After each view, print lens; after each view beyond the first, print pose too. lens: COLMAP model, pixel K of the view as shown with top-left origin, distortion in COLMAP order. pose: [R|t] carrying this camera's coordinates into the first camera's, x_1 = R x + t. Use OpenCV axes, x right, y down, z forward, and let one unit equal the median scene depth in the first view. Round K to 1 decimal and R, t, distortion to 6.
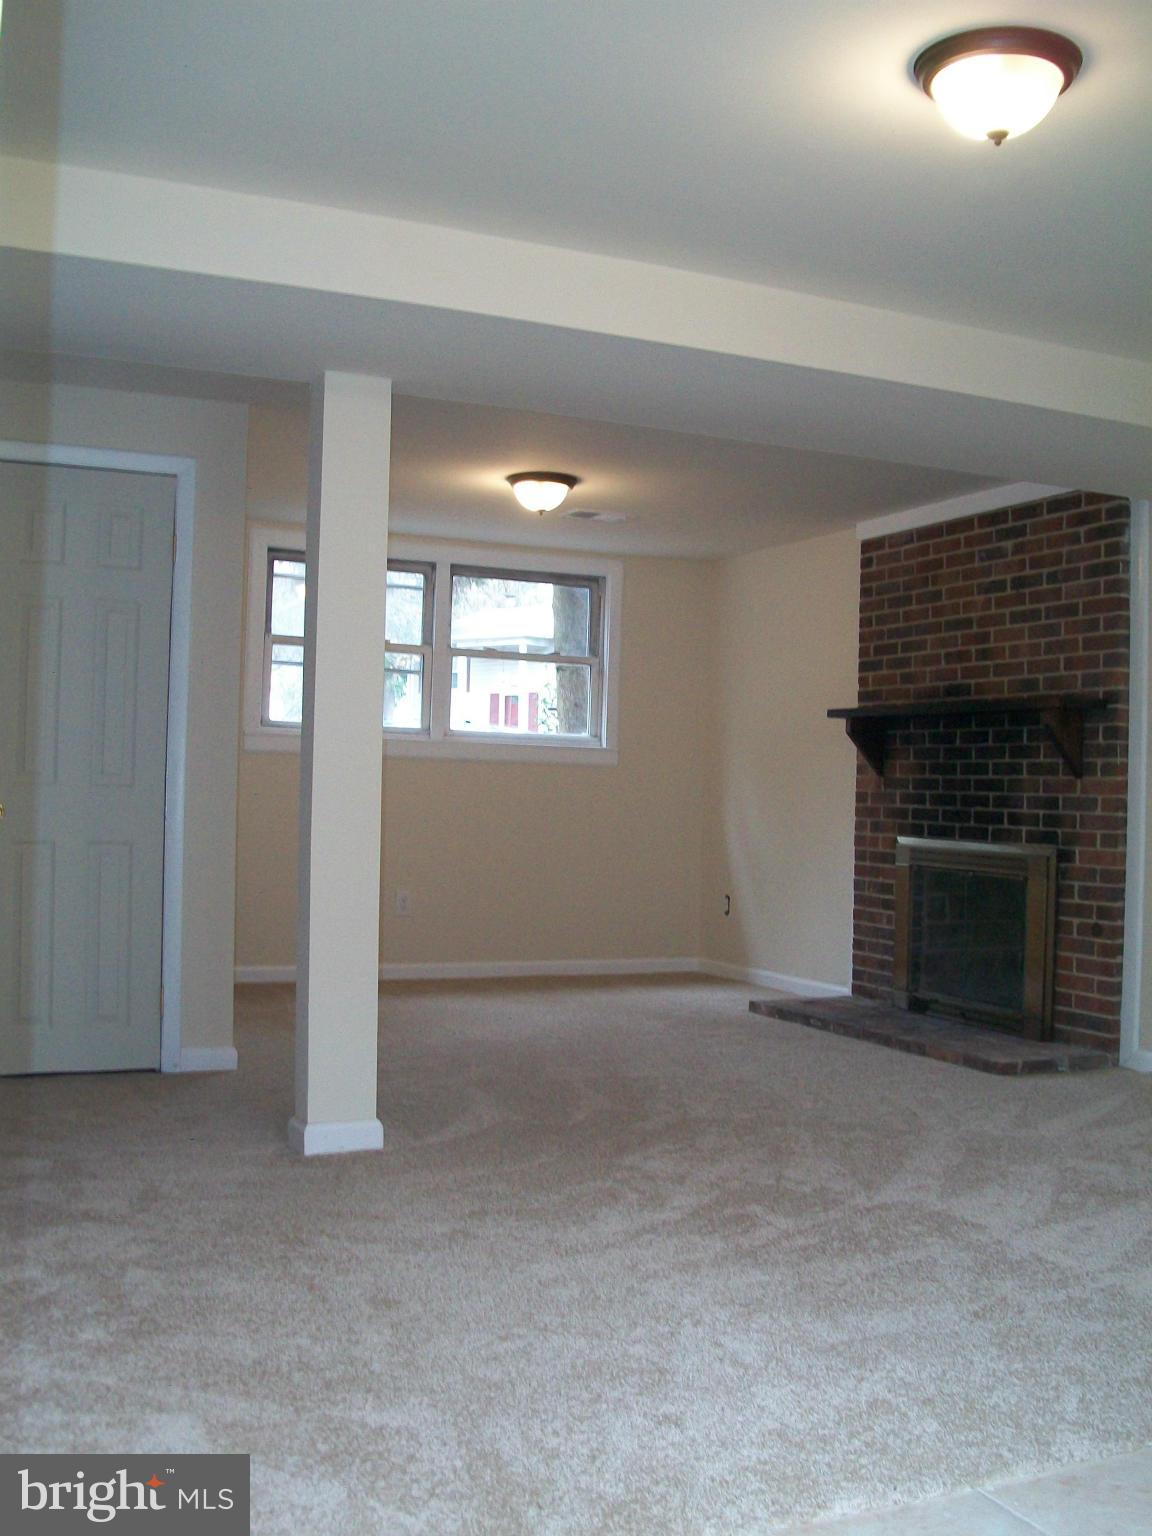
lens RADIAL K [[1560.5, 0, 587.3], [0, 1560.5, 771.5], [0, 0, 1]] dist [-0.131161, 0.000000]
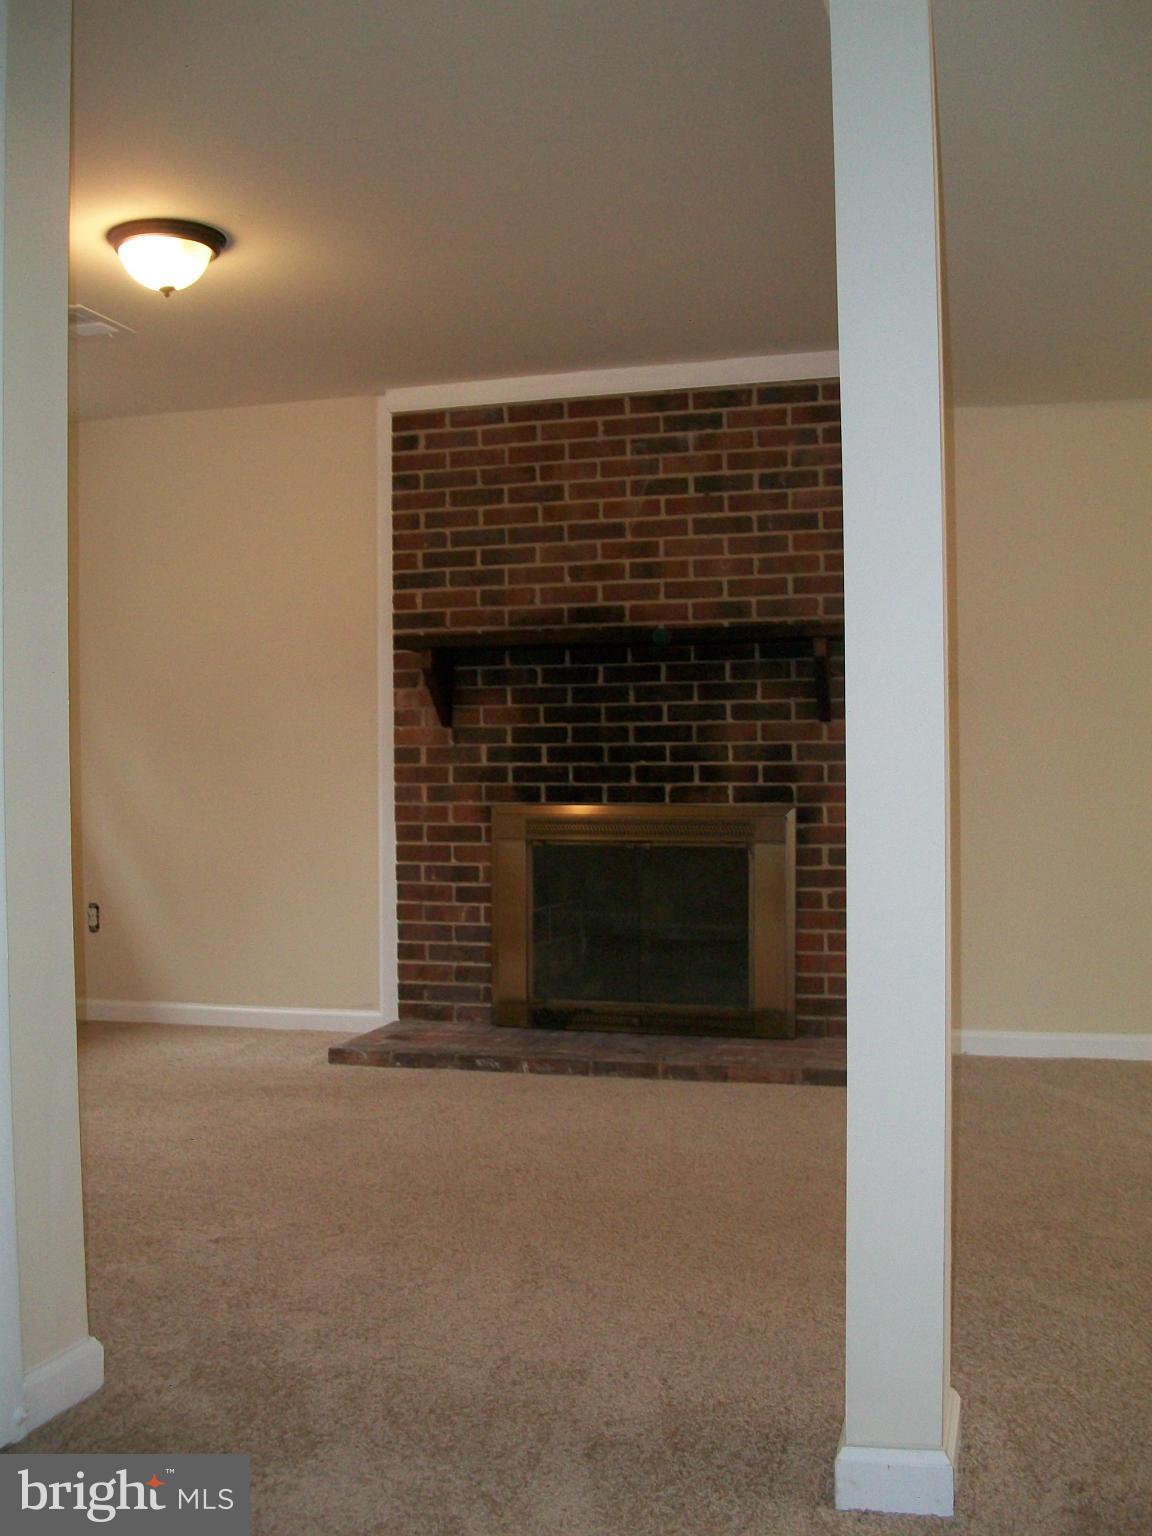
lens RADIAL K [[1560.5, 0, 600.9], [0, 1560.5, 772.6], [0, 0, 1]] dist [-0.131161, 0.000000]
pose [[0.651598, -0.033671, 0.757817, -0.371822], [0.016360, 0.999406, 0.030337, 0.004011], [-0.758388, -0.007370, 0.651761, 0.491037]]
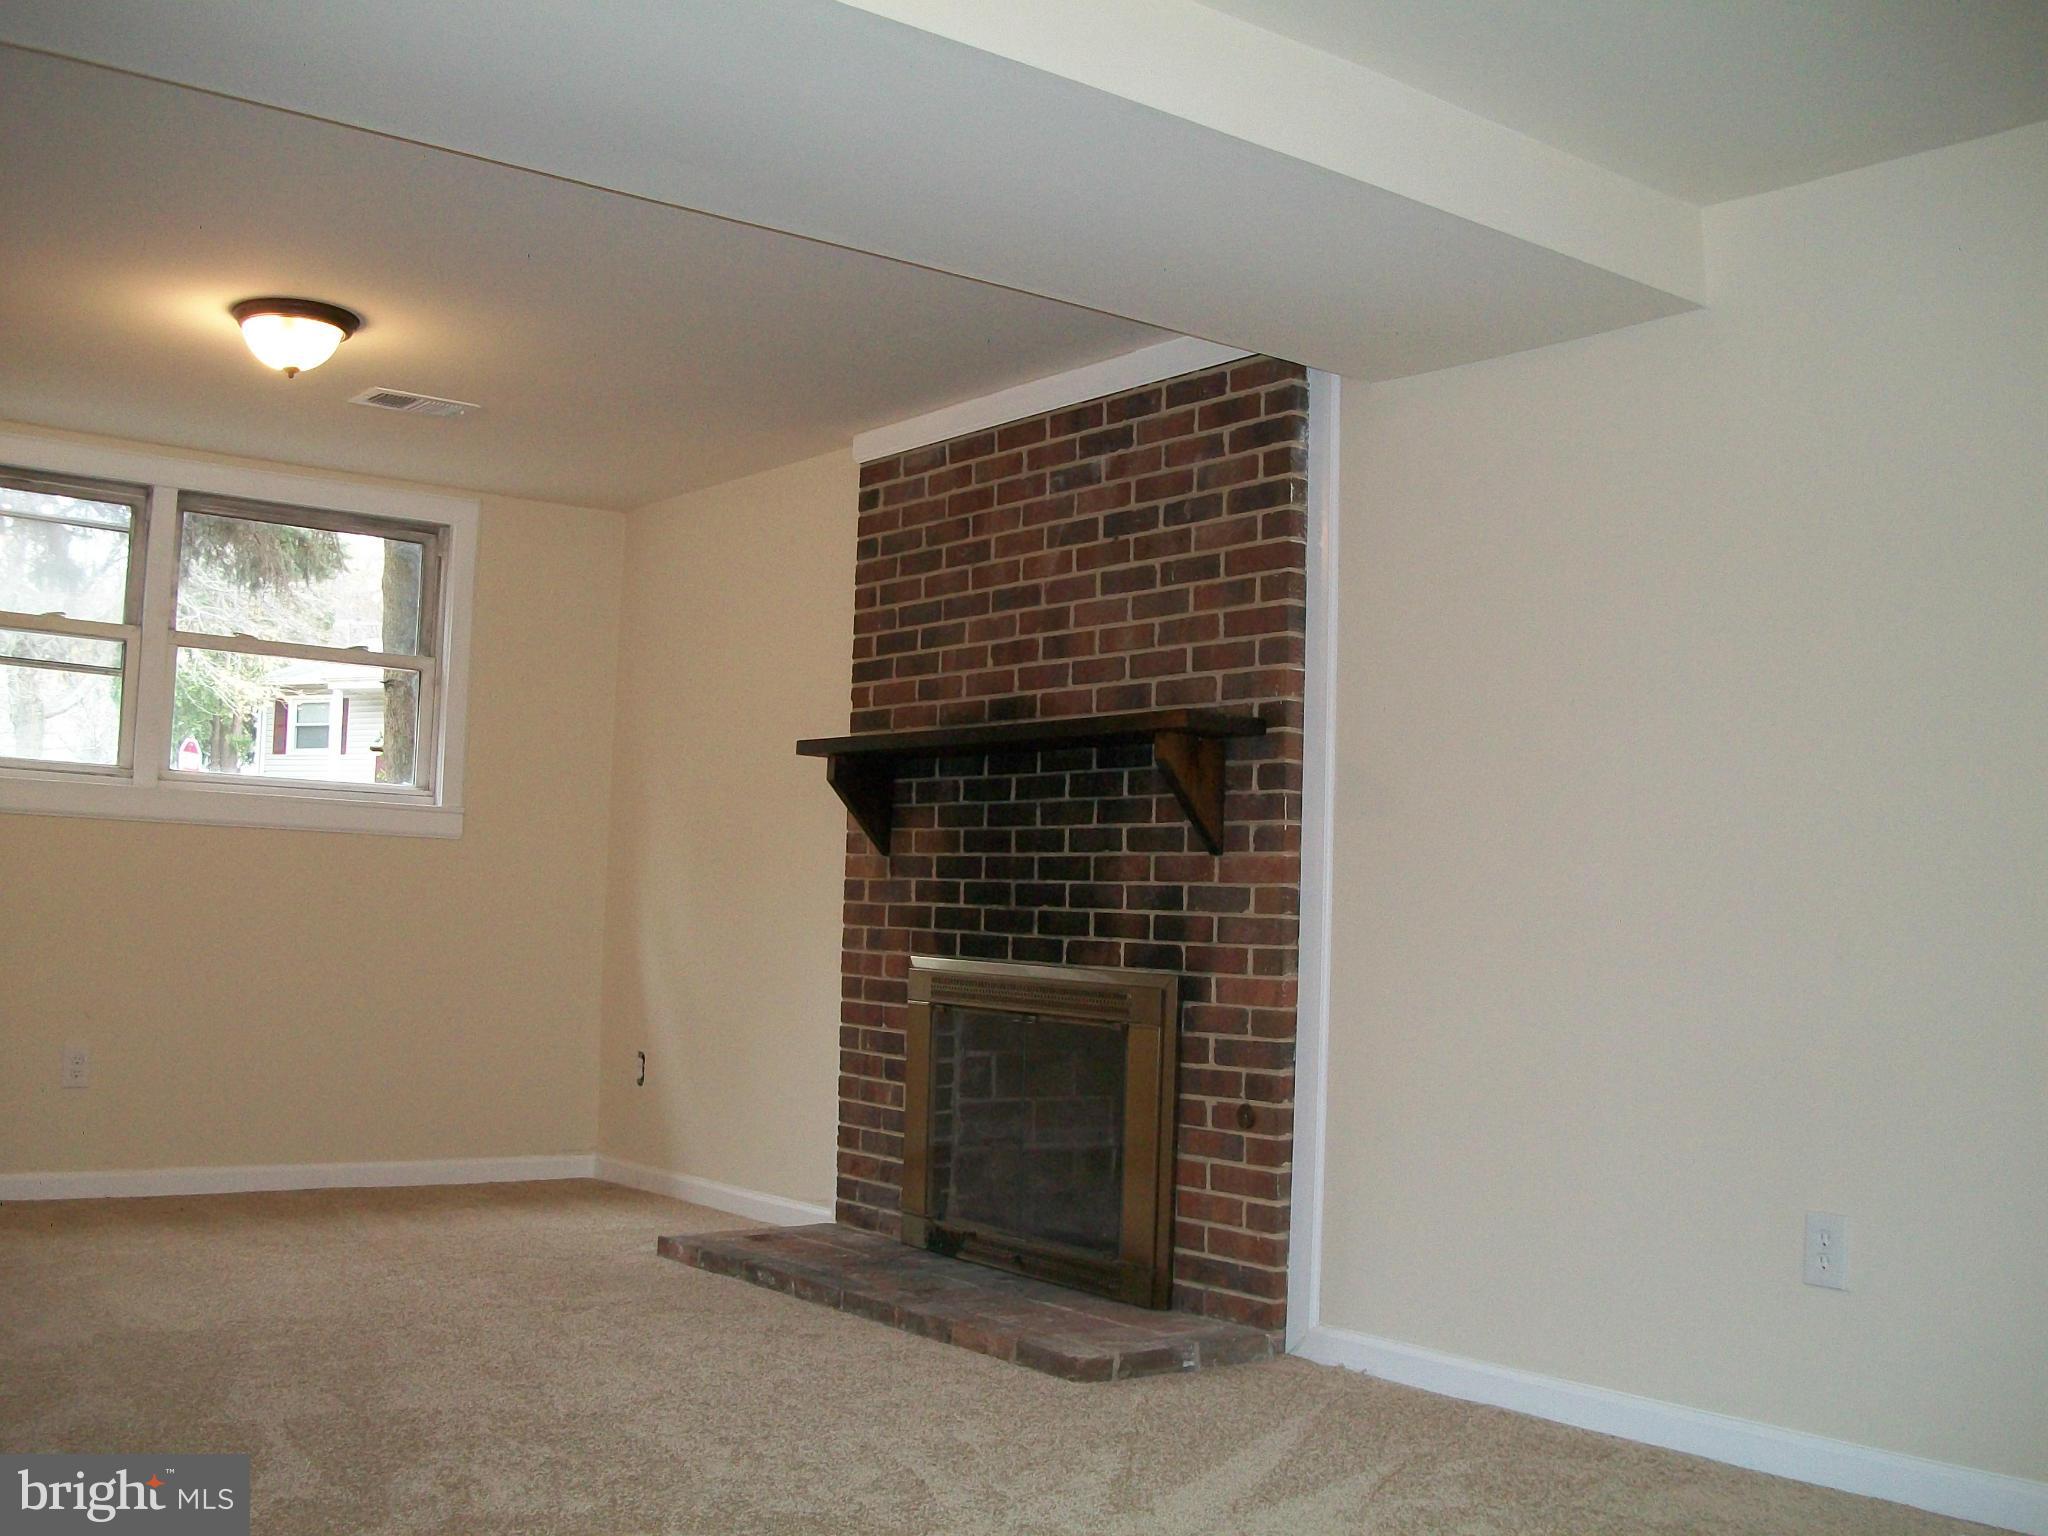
lens RADIAL K [[2080.7, 0, 1005.7], [0, 2080.7, 803.8], [0, 0, 1]] dist [-0.131161, 0.000000]
pose [[0.974525, 0.017371, 0.223607, 0.060448], [-0.009717, 0.999330, -0.035283, 0.012419], [-0.224070, 0.032211, 0.974041, 0.231833]]
